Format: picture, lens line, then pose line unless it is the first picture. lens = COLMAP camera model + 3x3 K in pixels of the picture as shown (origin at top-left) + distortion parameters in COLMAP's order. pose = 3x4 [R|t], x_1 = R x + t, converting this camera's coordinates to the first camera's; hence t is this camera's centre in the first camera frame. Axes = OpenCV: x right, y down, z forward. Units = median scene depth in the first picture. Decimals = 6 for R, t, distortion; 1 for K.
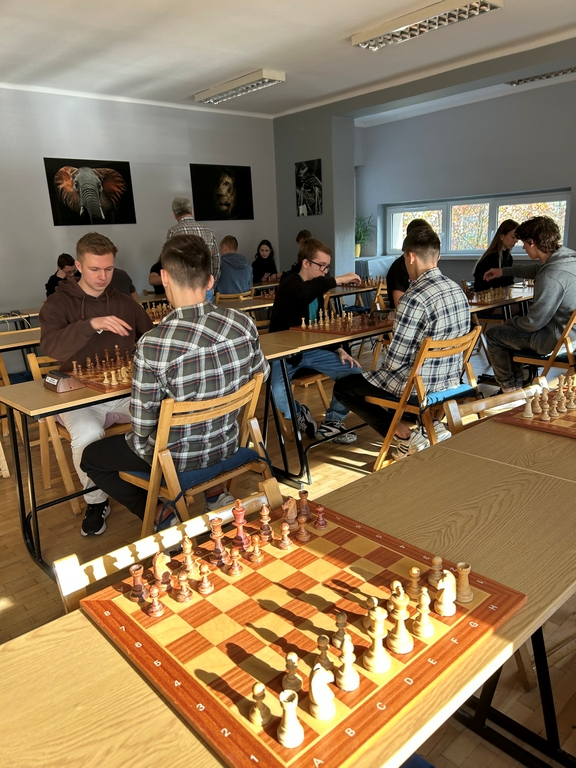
lens RADIAL K [[569.6, 0, 287.5], [0, 569.6, 379.9], [0, 0, 1]] dist [0.085209, -0.074455]
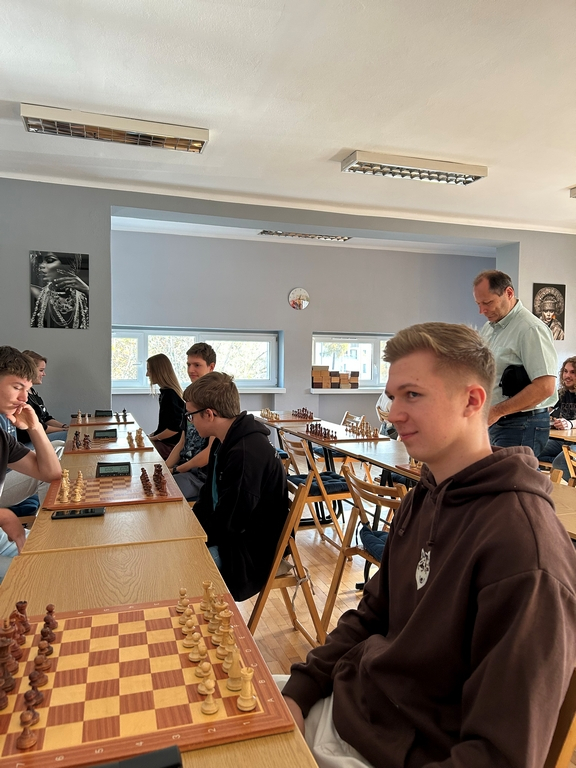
lens RADIAL K [[569.1, 0, 291.8], [0, 569.1, 381.2], [0, 0, 1]] dist [0.083790, -0.069320]
pose [[0.425539, 0.016763, 0.904785, -0.466070], [0.189701, 0.975961, -0.107302, -0.107447], [-0.884833, 0.217300, 0.412129, 0.512966]]
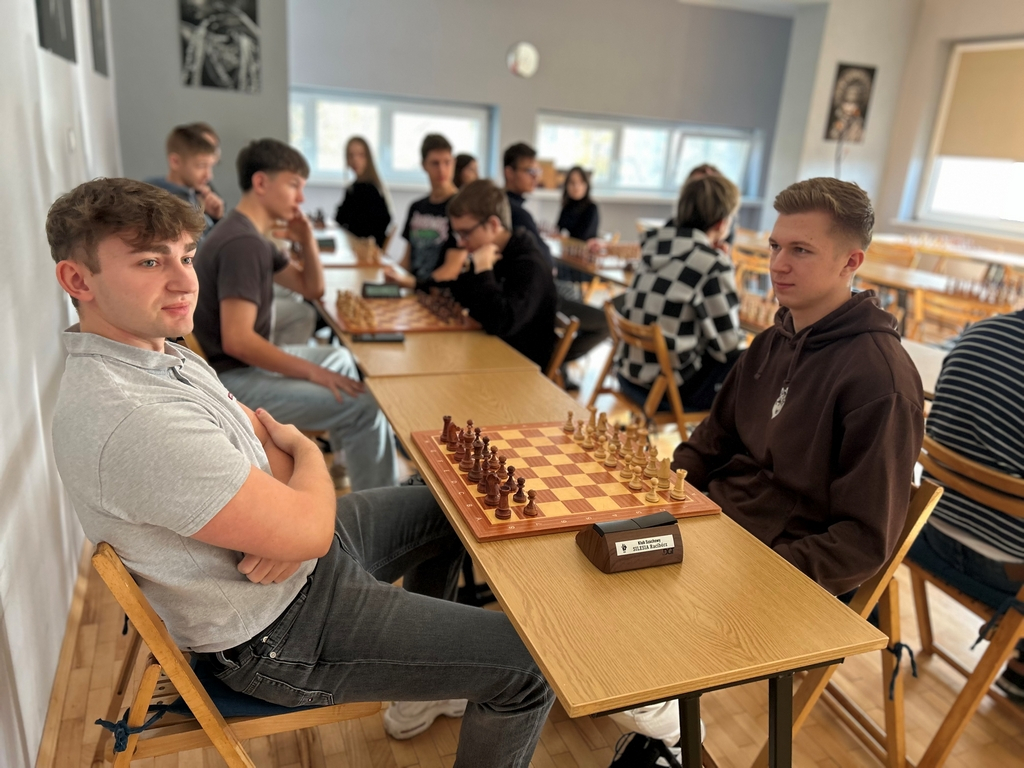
lens RADIAL K [[759.5, 0, 512.0], [0, 759.5, 384.0], [0, 0, 1]] dist [0.085209, -0.074455]
pose [[0.367780, -0.215117, 0.904689, -0.543723], [0.141793, 0.974472, 0.174068, -0.124627], [-0.919039, 0.064260, 0.388894, 0.542776]]
